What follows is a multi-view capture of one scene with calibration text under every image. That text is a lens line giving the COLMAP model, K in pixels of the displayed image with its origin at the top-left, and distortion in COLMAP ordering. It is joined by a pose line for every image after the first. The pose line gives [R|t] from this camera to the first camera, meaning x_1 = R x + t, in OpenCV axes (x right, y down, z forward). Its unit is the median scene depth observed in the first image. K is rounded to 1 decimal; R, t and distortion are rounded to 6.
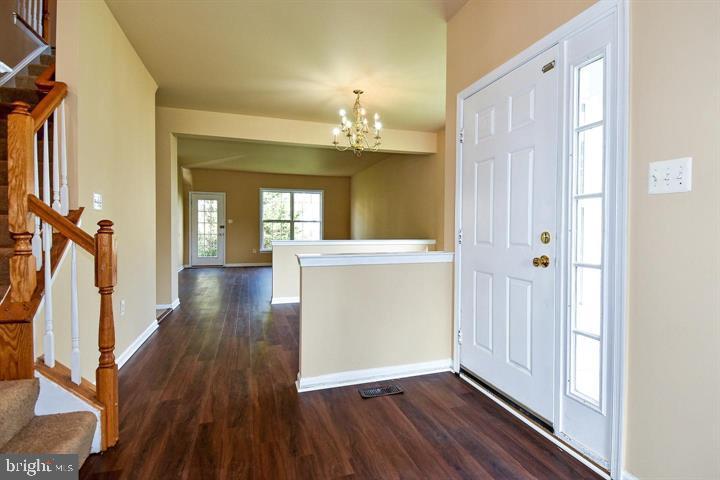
lens RADIAL K [[377.1, 0, 362.9], [0, 377.1, 229.4], [0, 0, 1]] dist [0.000628, -0.000371]
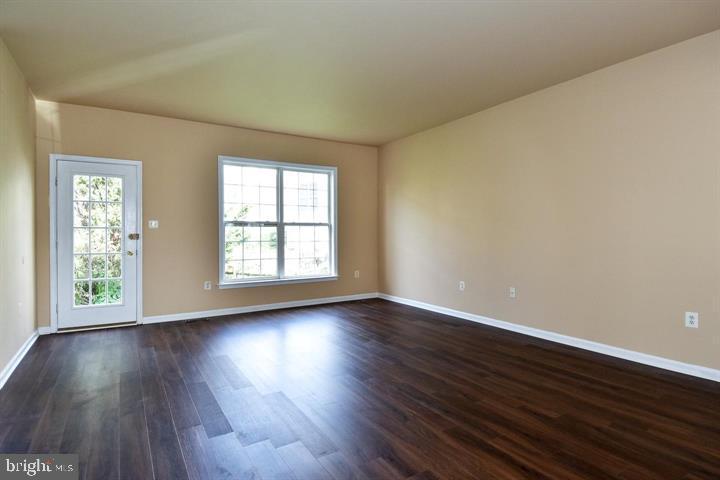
lens RADIAL K [[380.3, 0, 358.8], [0, 380.3, 229.5], [0, 0, 1]] dist [0.002162, -0.017856]
pose [[0.965712, -0.005806, 0.259552, -0.255483], [0.009339, 0.999880, -0.012381, -0.007653], [-0.259449, 0.014380, 0.965650, 0.541439]]
